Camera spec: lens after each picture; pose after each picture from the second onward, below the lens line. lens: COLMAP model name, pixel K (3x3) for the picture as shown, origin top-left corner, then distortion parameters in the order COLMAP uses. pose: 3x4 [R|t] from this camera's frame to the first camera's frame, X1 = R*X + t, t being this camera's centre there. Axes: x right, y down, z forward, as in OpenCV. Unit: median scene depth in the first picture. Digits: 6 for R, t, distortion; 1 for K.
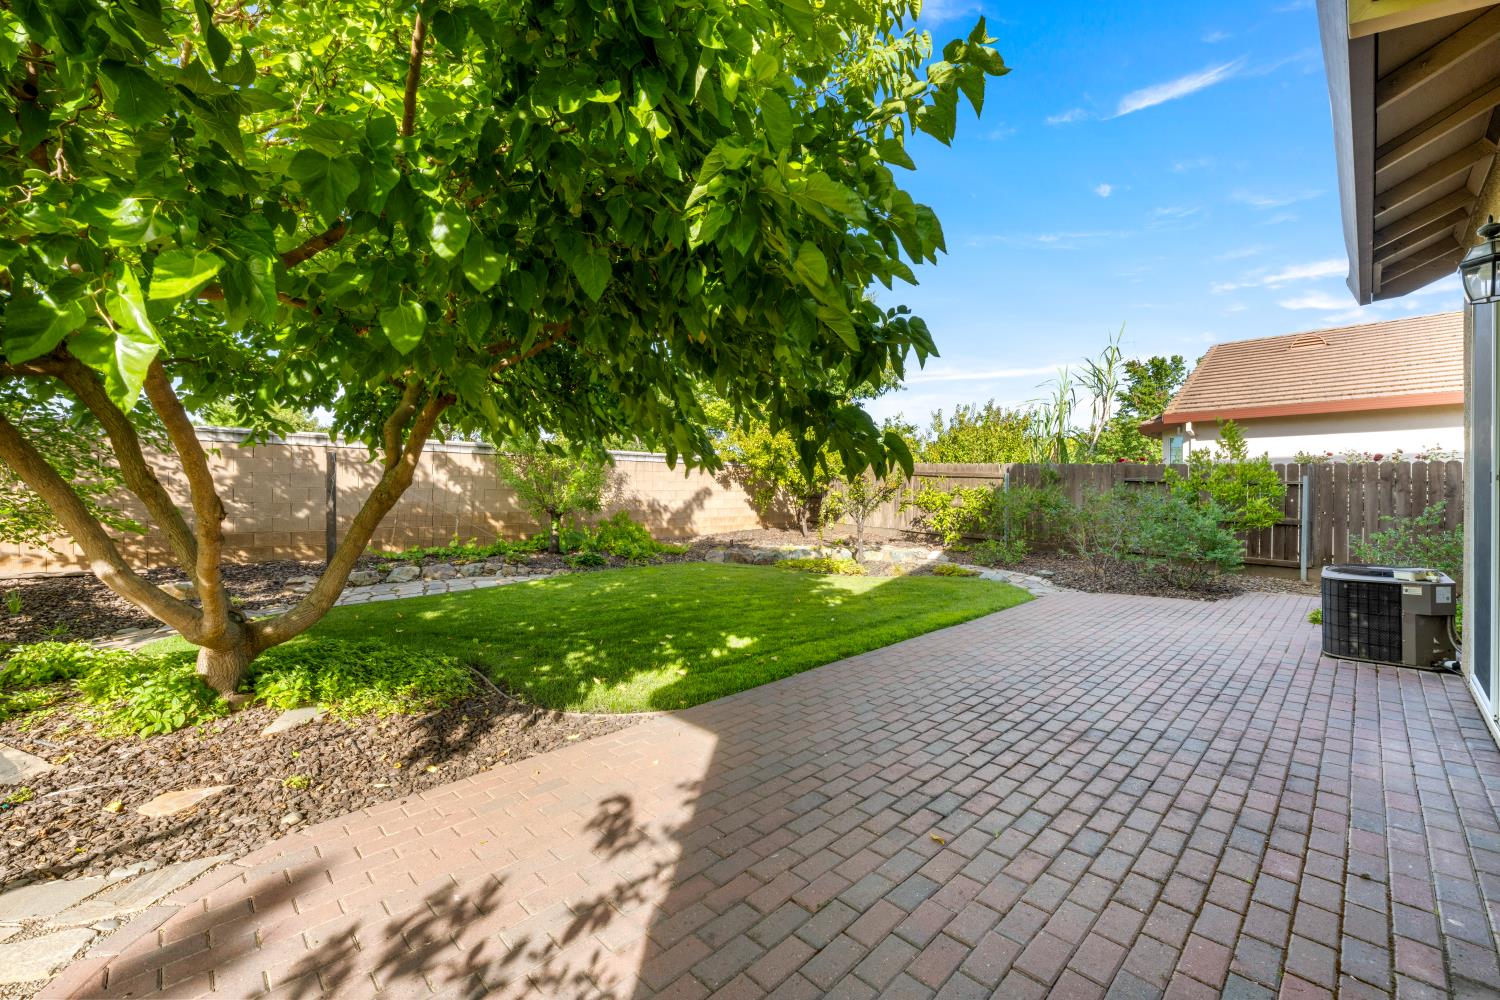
lens RADIAL K [[605.0, 0, 750.0], [0, 605.0, 500.0], [0, 0, 1]] dist [0.011958, -0.000269]
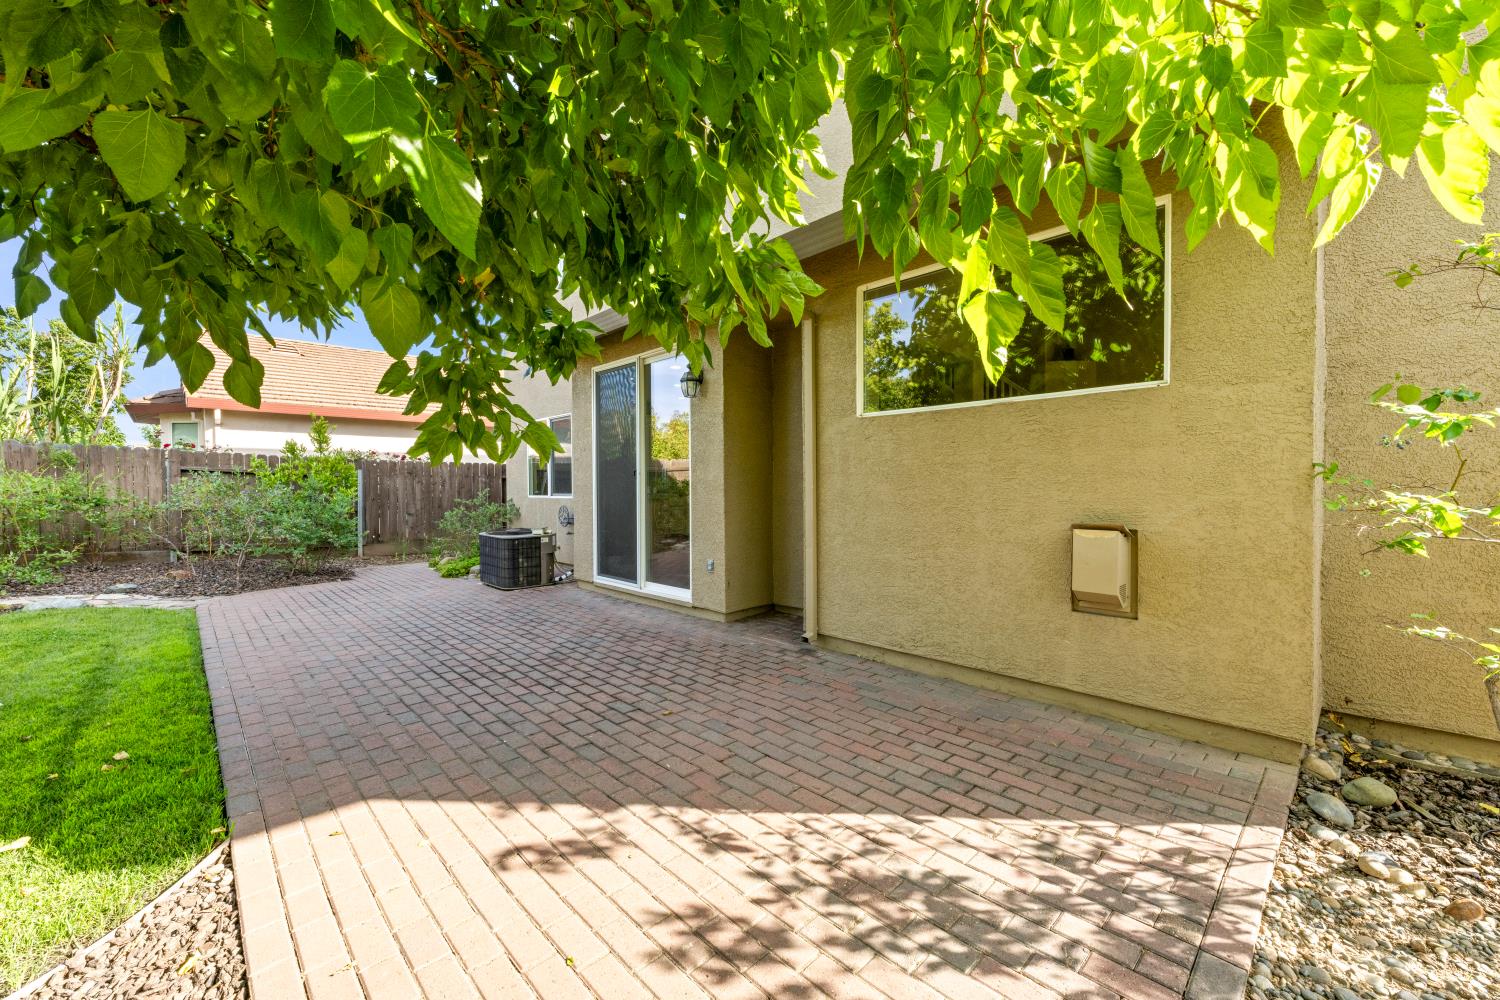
lens RADIAL K [[605.0, 0, 750.0], [0, 605.0, 500.0], [0, 0, 1]] dist [0.011958, -0.000269]
pose [[0.026394, -0.028332, 0.999250, -0.845448], [0.013659, 0.999515, 0.027979, -0.003327], [-0.999558, 0.012910, 0.026769, 0.546101]]
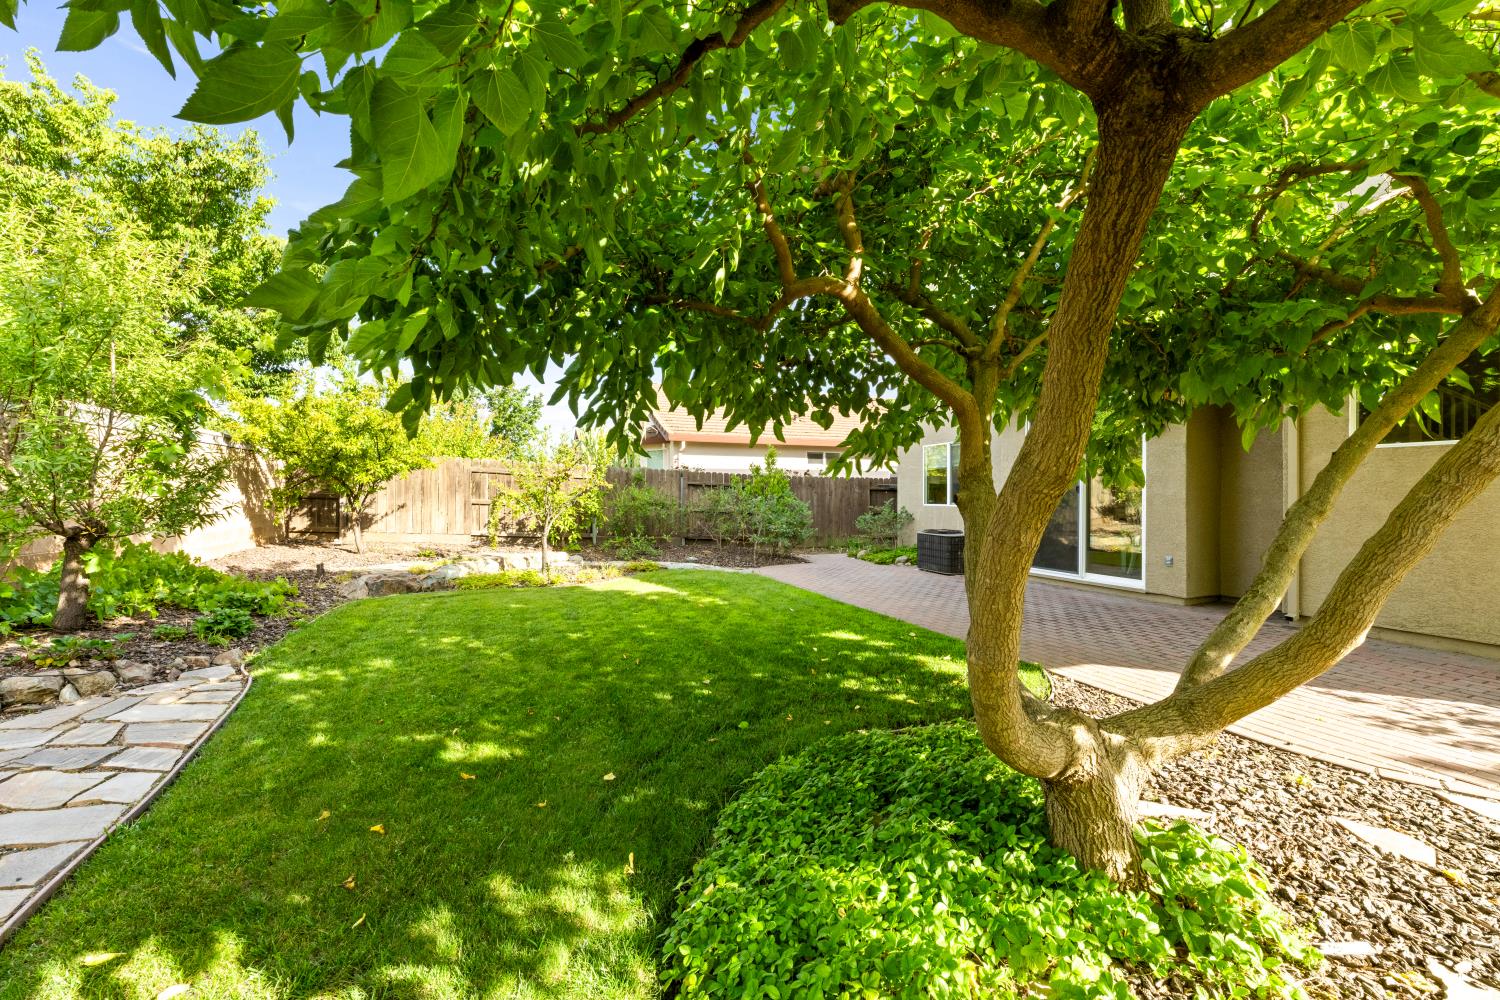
lens RADIAL K [[605.0, 0, 750.0], [0, 605.0, 500.0], [0, 0, 1]] dist [0.011958, -0.000269]
pose [[0.390158, -0.011101, 0.920681, -1.832946], [0.006163, 0.999936, 0.009444, -0.027346], [-0.920727, 0.001990, 0.390201, 1.273418]]
